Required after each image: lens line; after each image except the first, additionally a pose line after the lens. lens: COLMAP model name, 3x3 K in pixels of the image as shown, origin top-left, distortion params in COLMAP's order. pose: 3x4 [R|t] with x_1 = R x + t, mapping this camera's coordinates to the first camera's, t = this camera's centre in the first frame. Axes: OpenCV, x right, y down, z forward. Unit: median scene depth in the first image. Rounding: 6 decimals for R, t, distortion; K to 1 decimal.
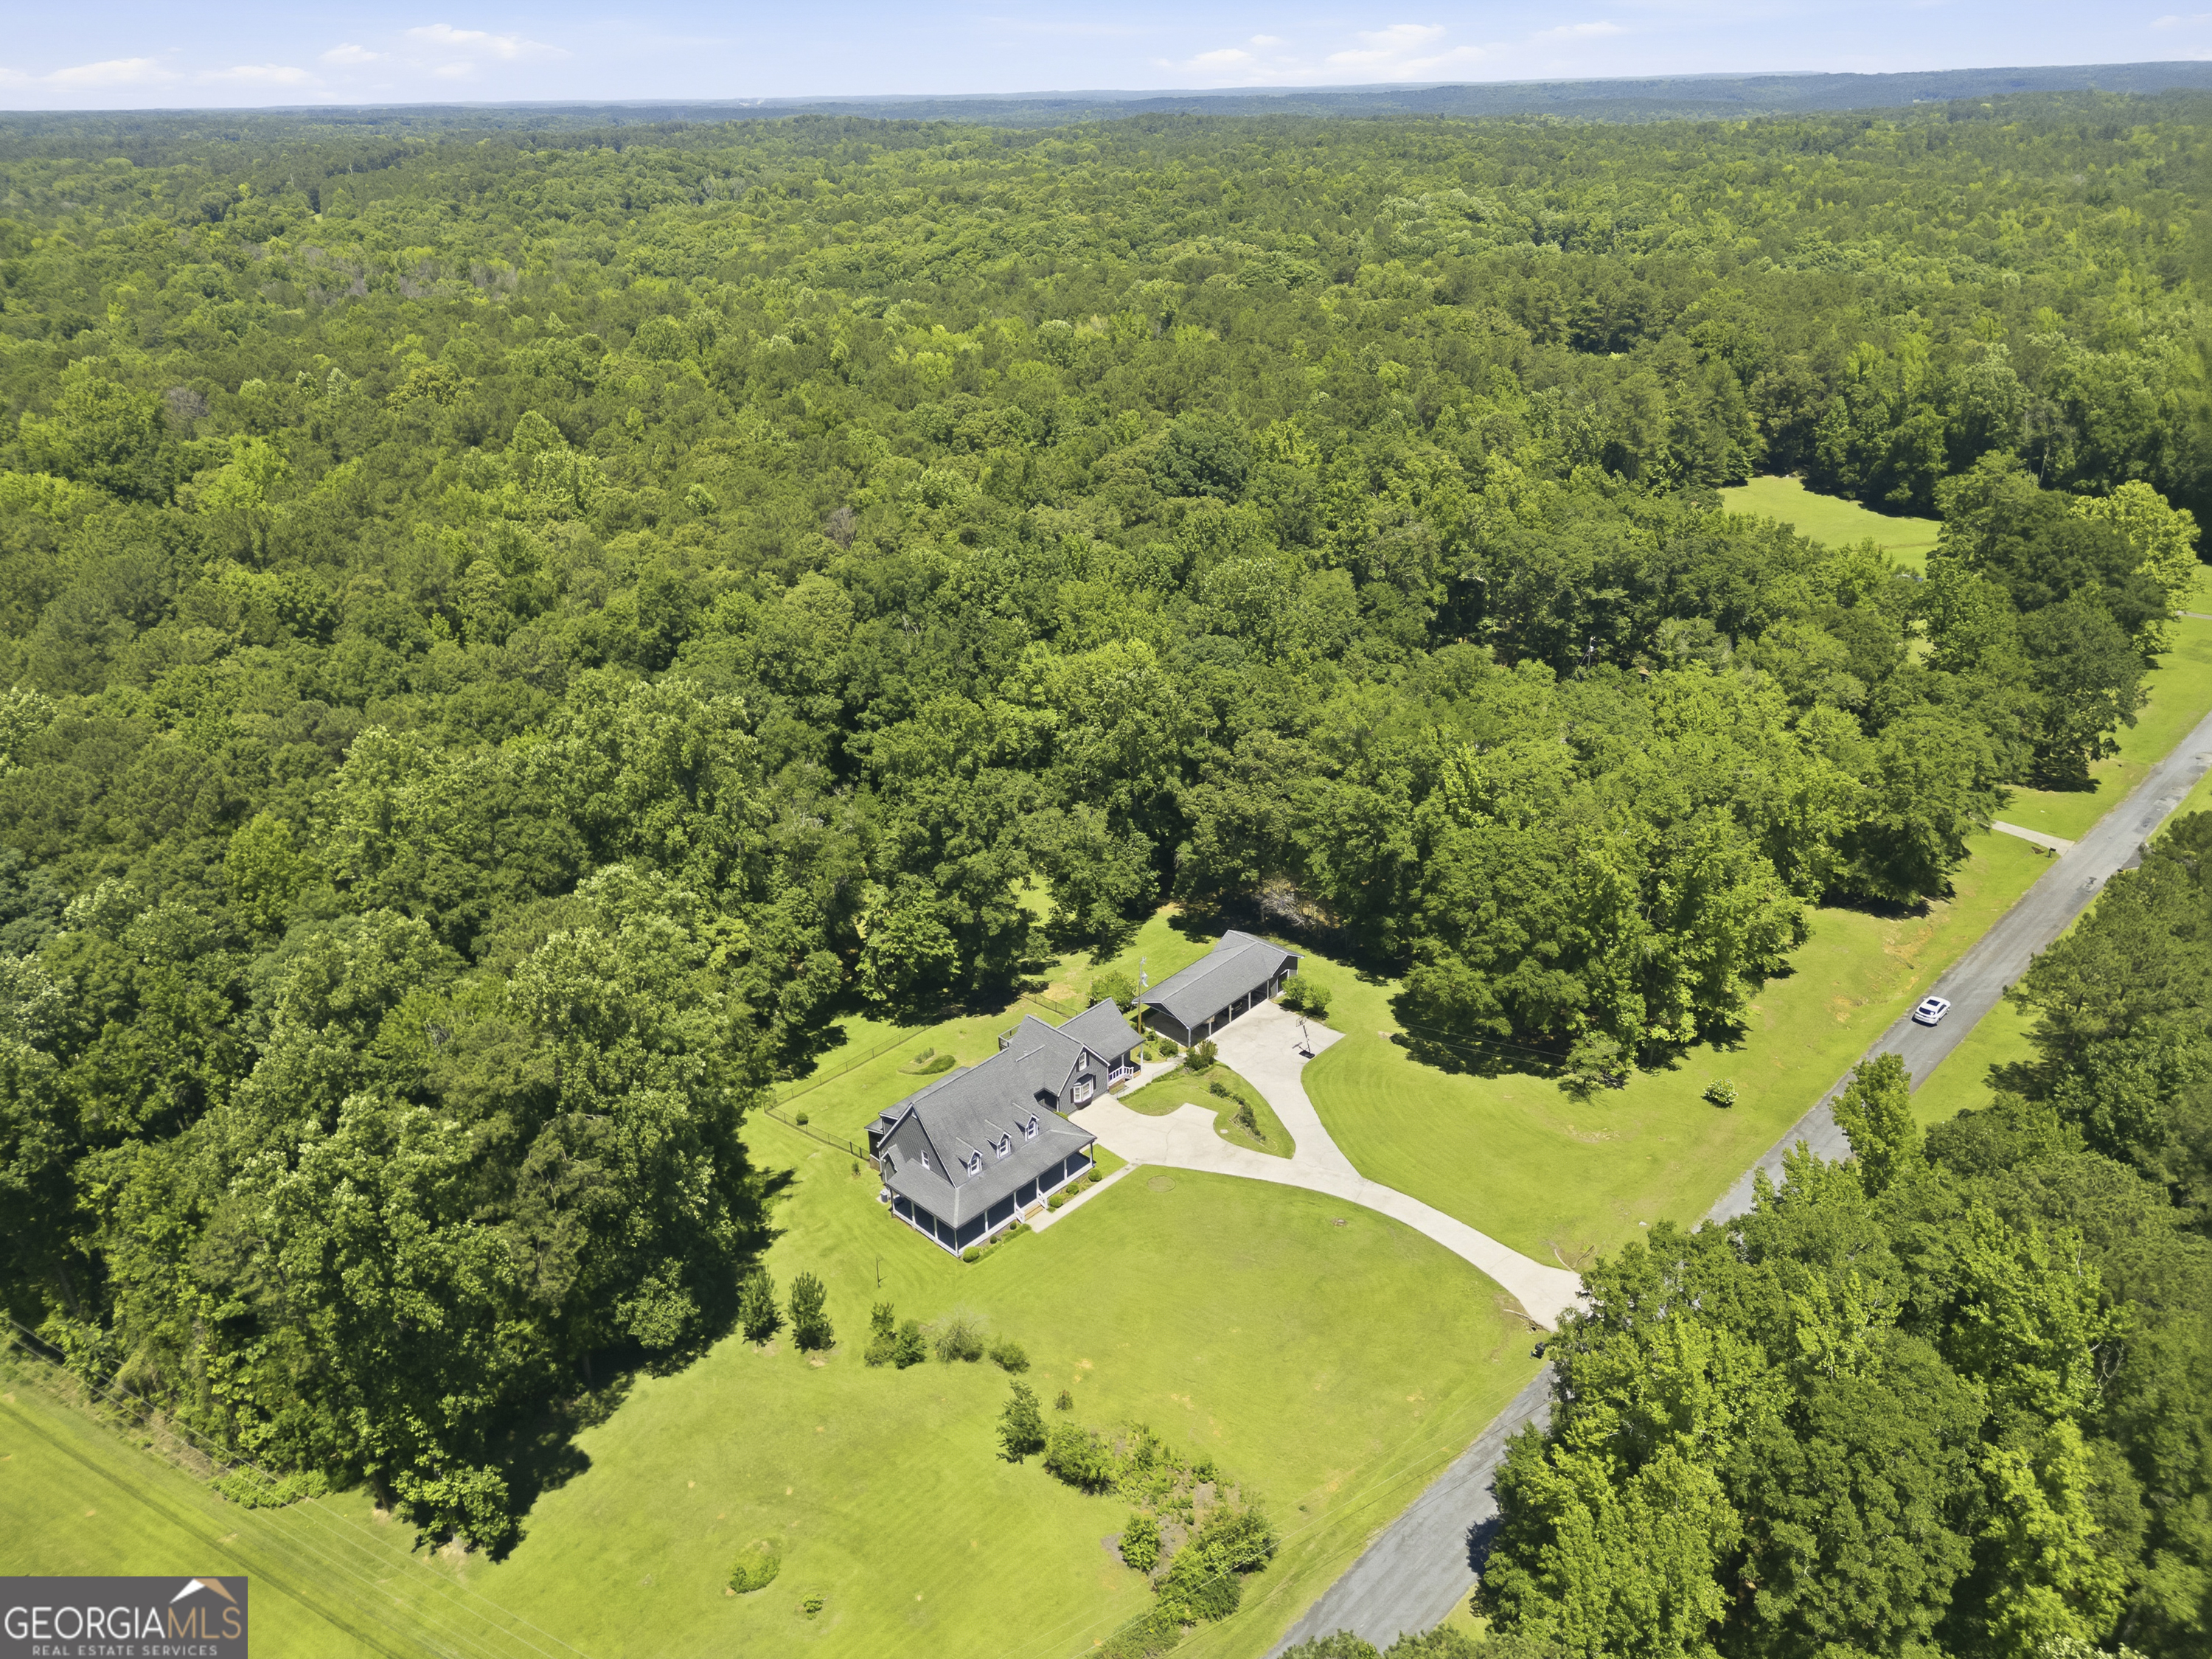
lens RADIAL K [[1547.9, 0, 1089.4], [0, 1547.9, 824.8], [0, 0, 1]] dist [0.075979, -0.066048]
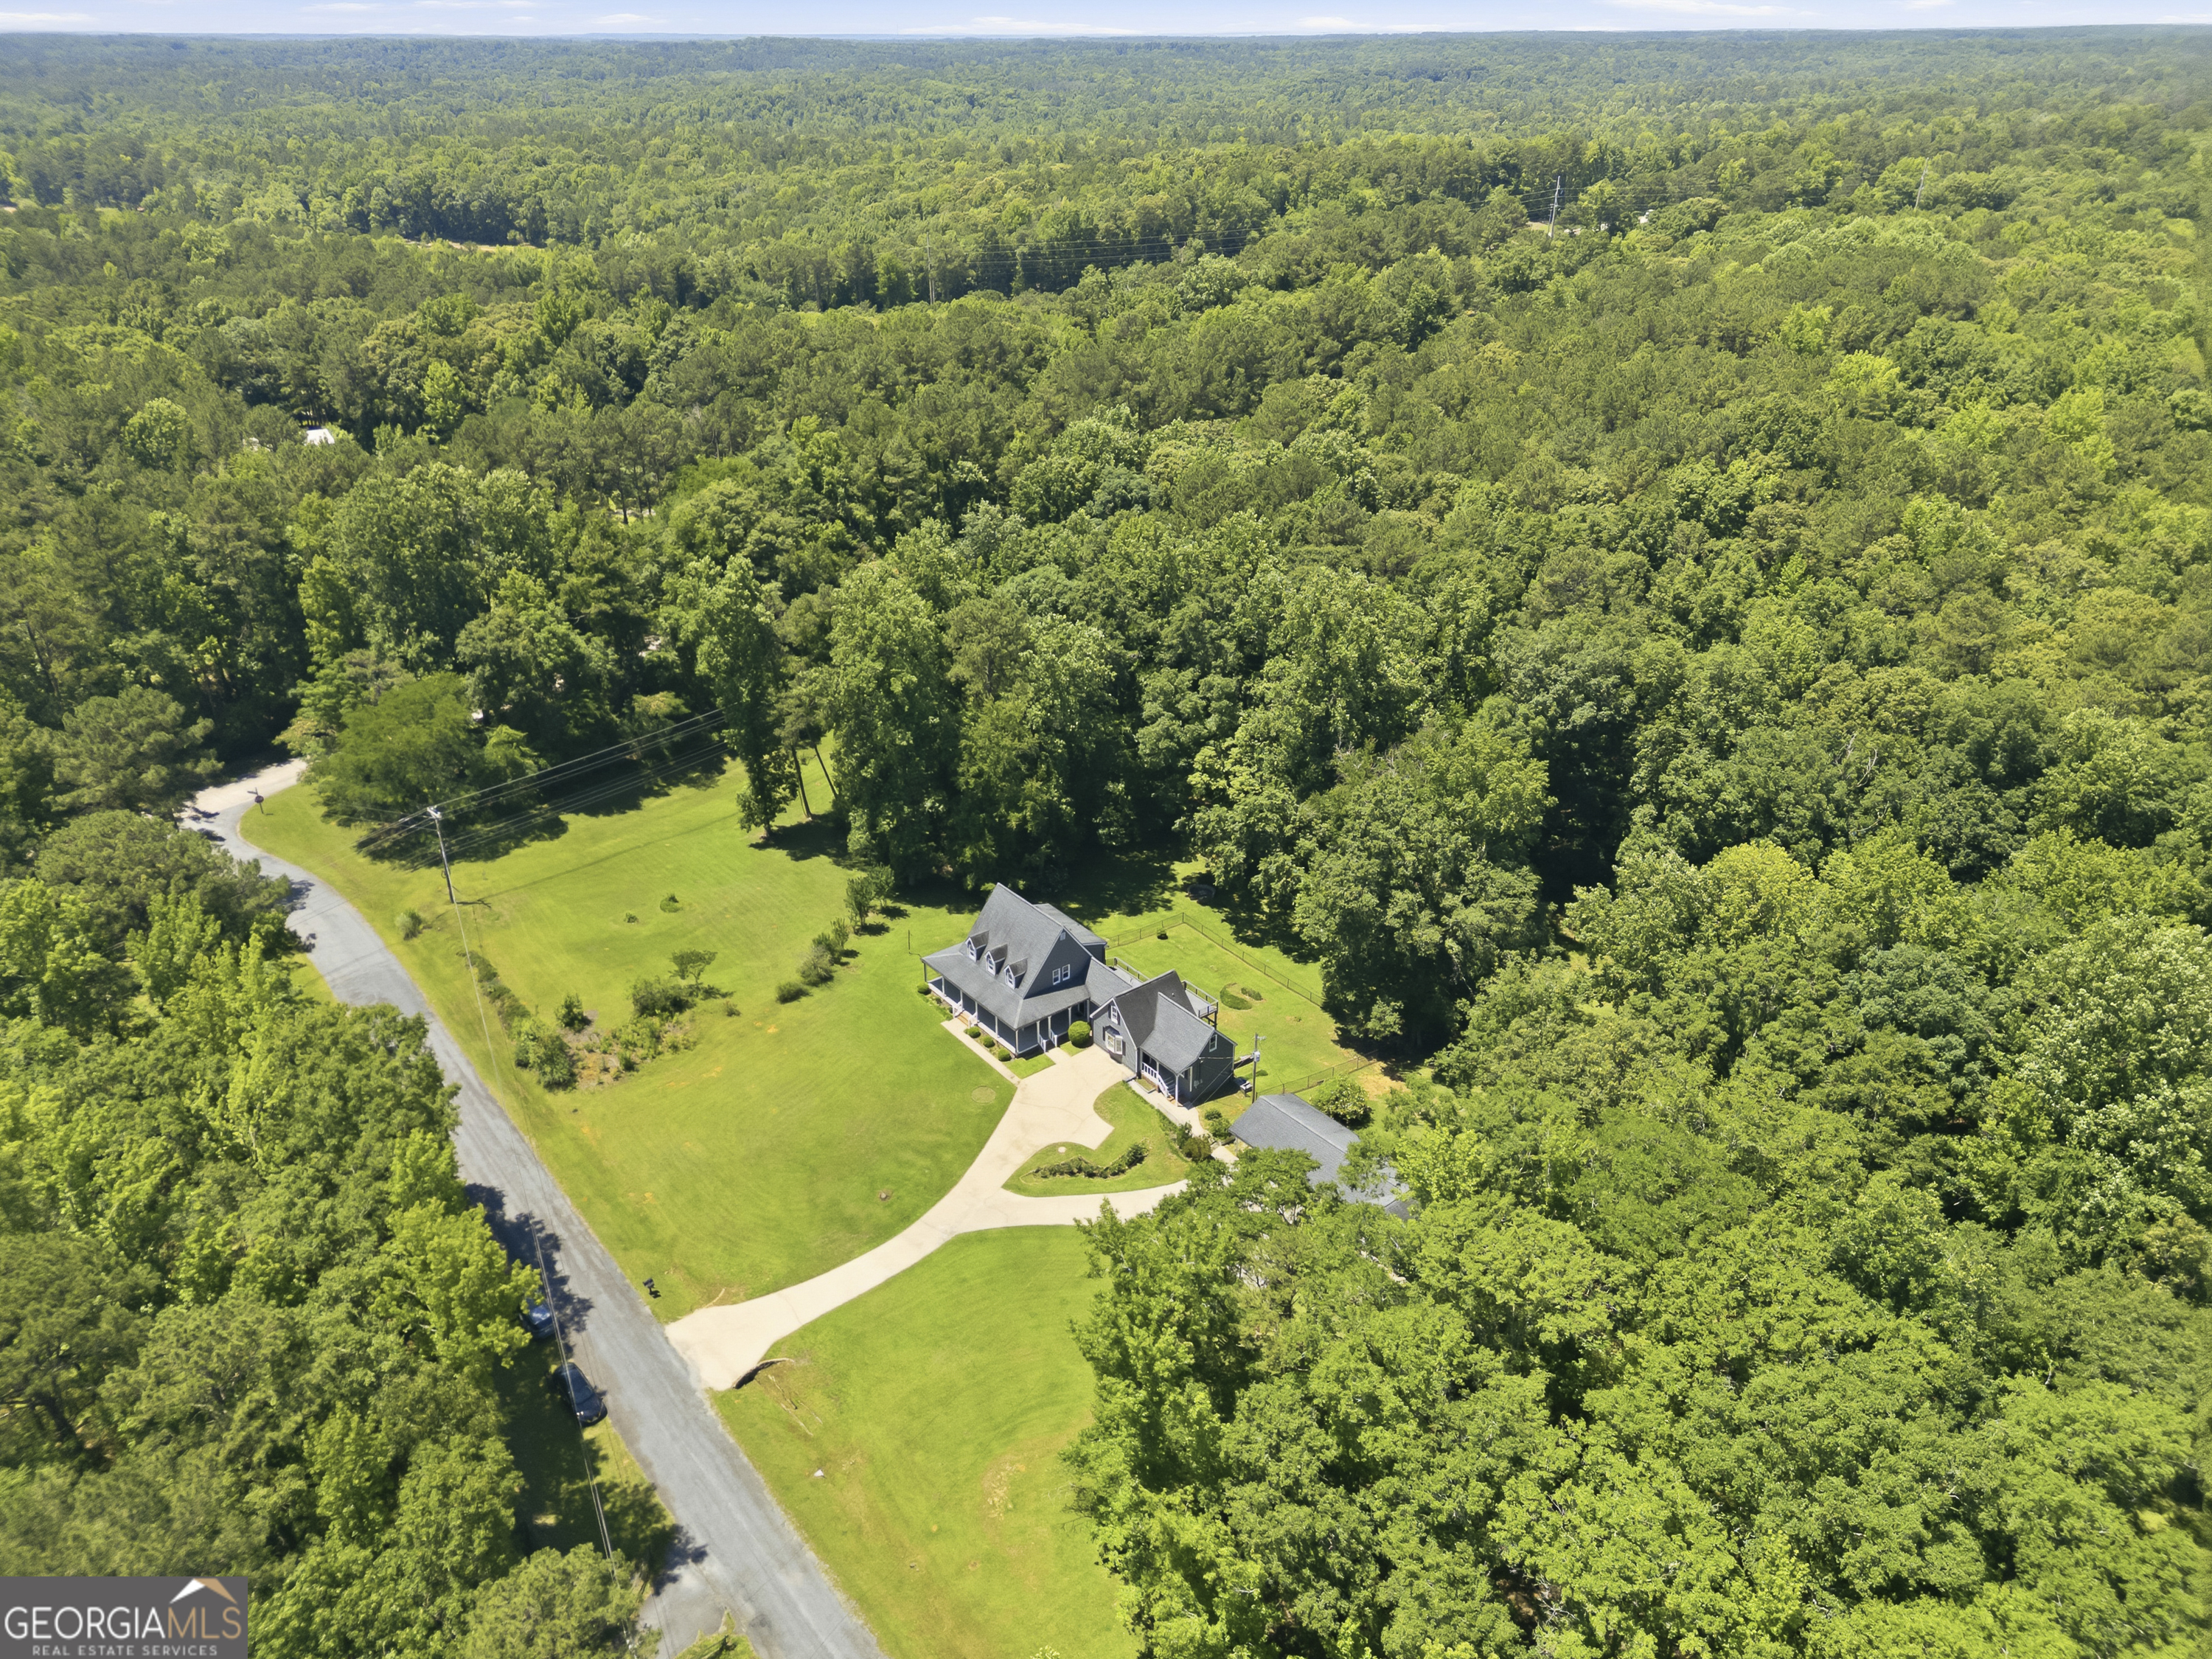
lens RADIAL K [[1547.9, 0, 1099.5], [0, 1547.9, 826.9], [0, 0, 1]] dist [0.075979, -0.066048]
pose [[-0.121810, 0.470554, -0.873923, 0.713148], [-0.418985, 0.773810, 0.475048, -0.361285], [0.899786, 0.424026, 0.102897, 0.729110]]
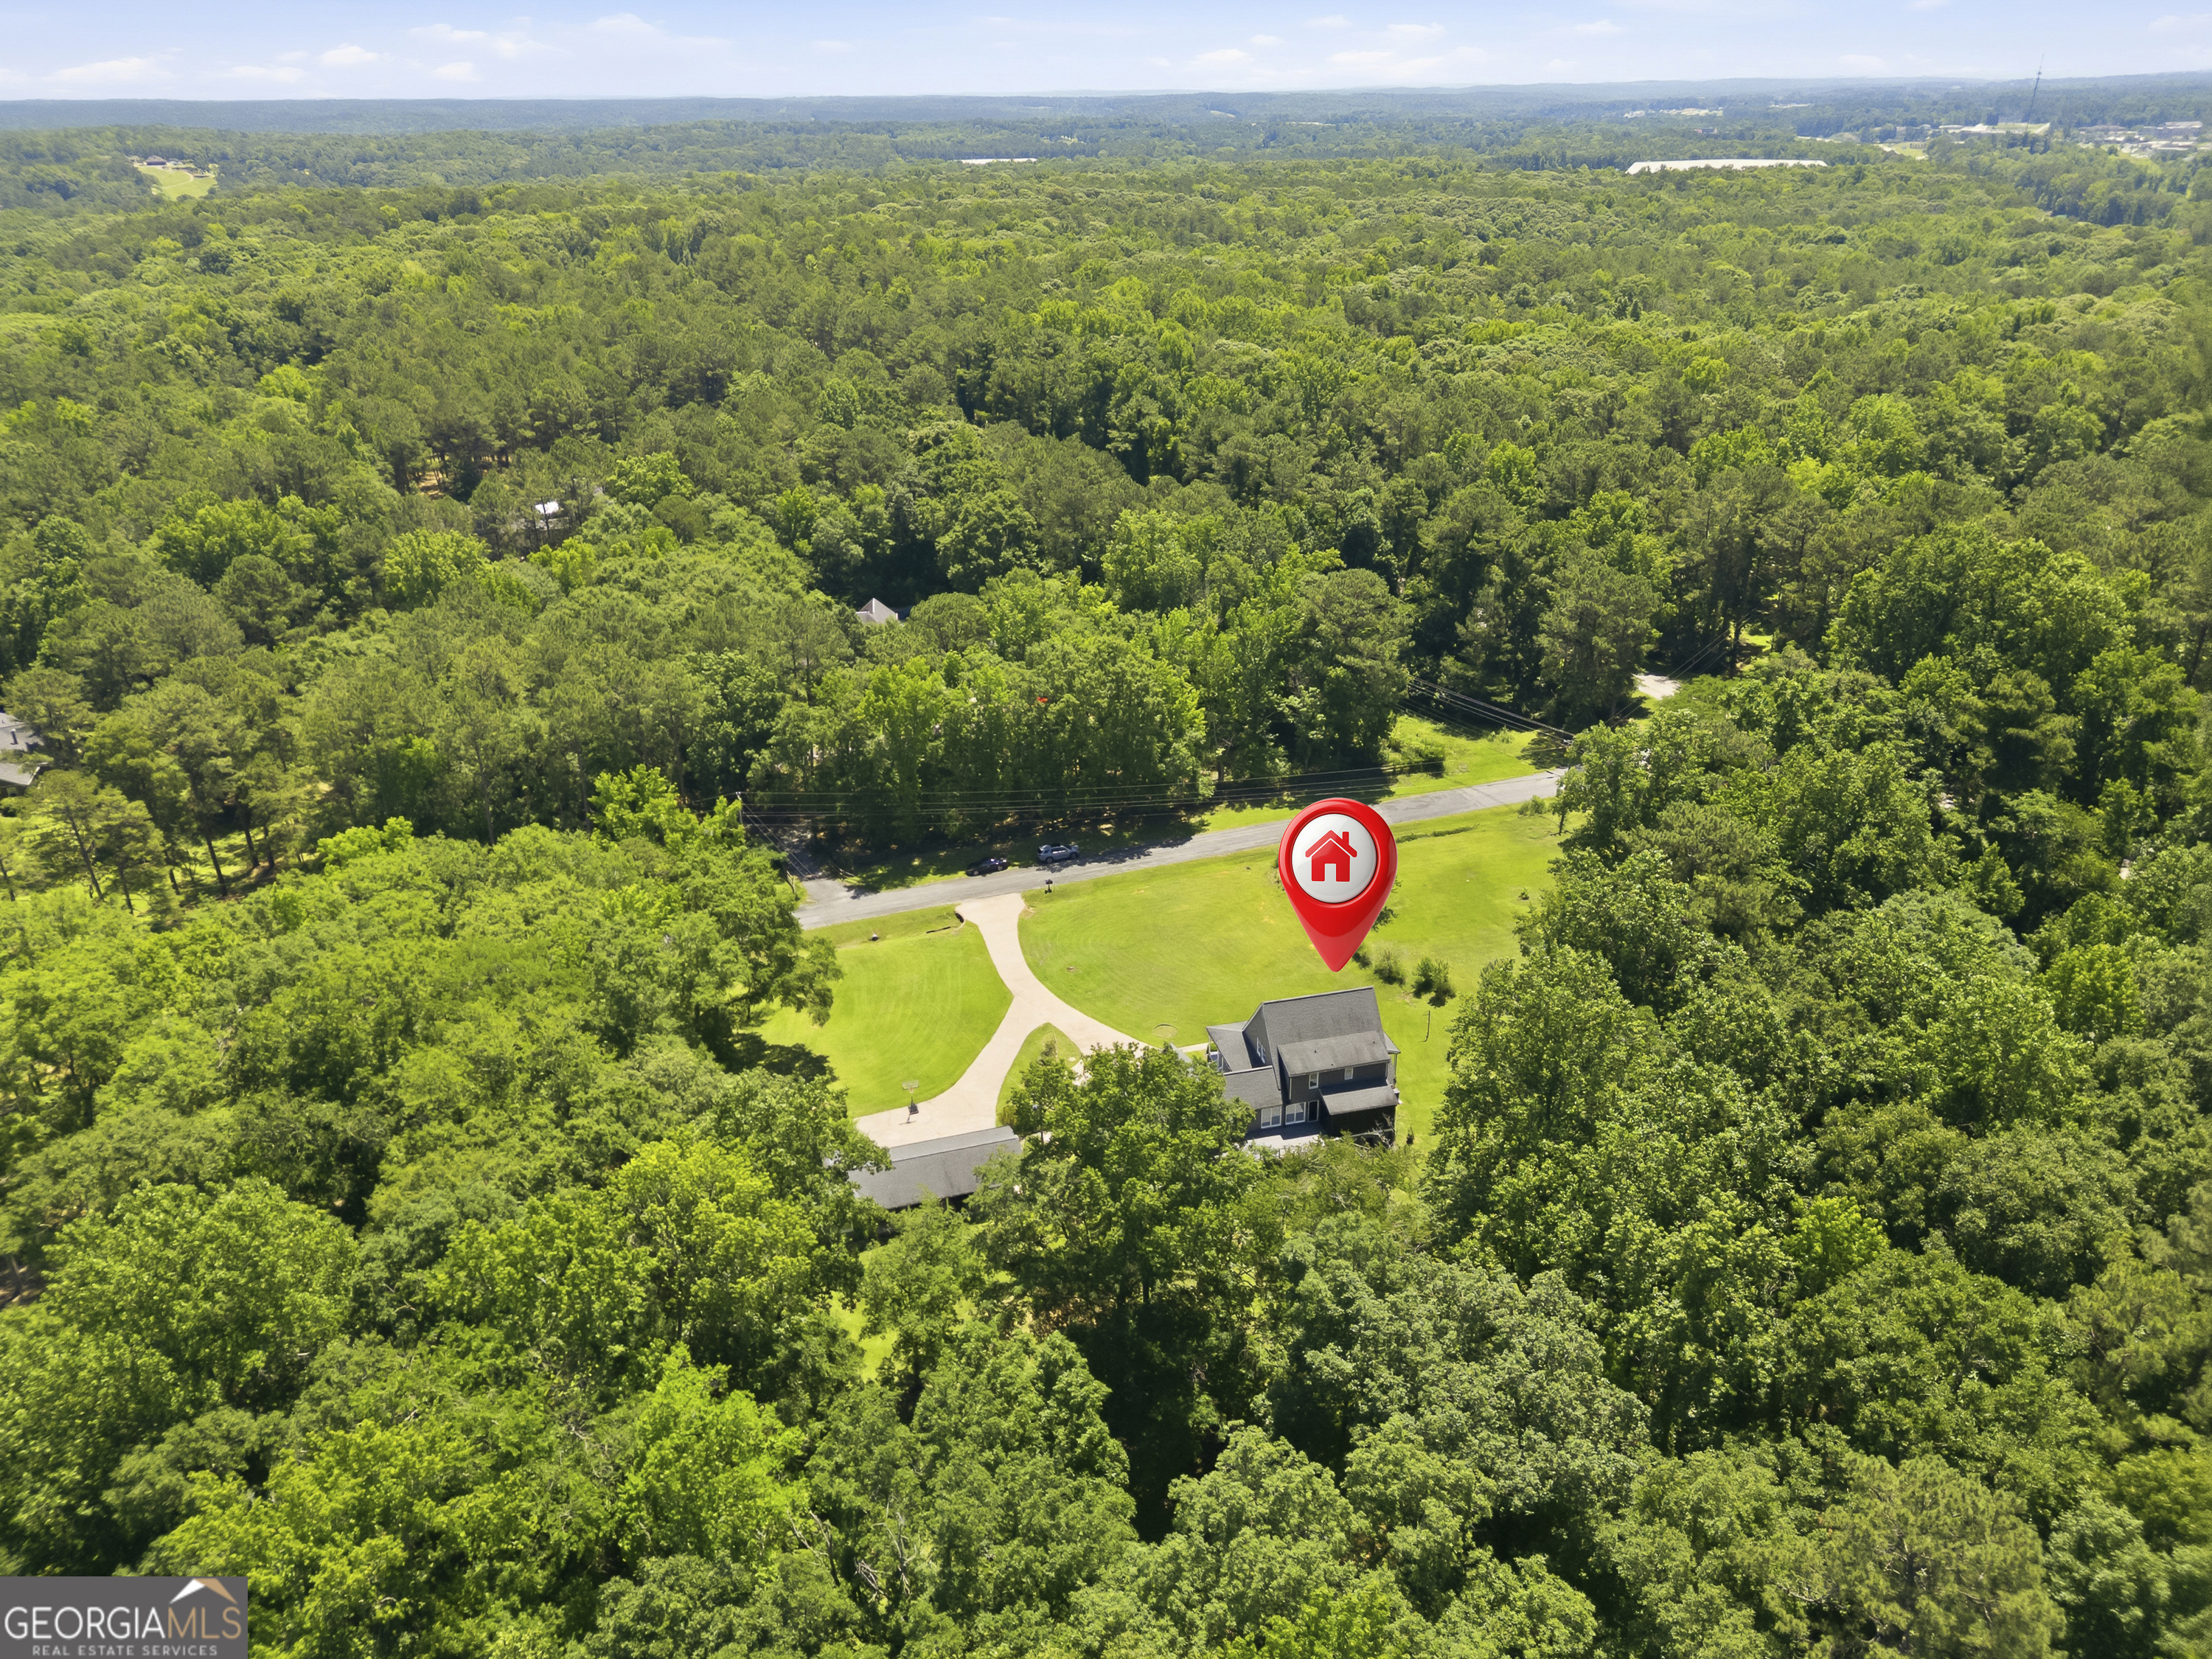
lens RADIAL K [[1547.9, 0, 1096.9], [0, 1547.9, 823.8], [0, 0, 1]] dist [0.075979, -0.066048]
pose [[-0.855663, -0.186917, 0.482600, -0.362140], [0.252139, 0.663785, 0.704142, -0.576288], [-0.451959, 0.724190, -0.520847, 1.245492]]
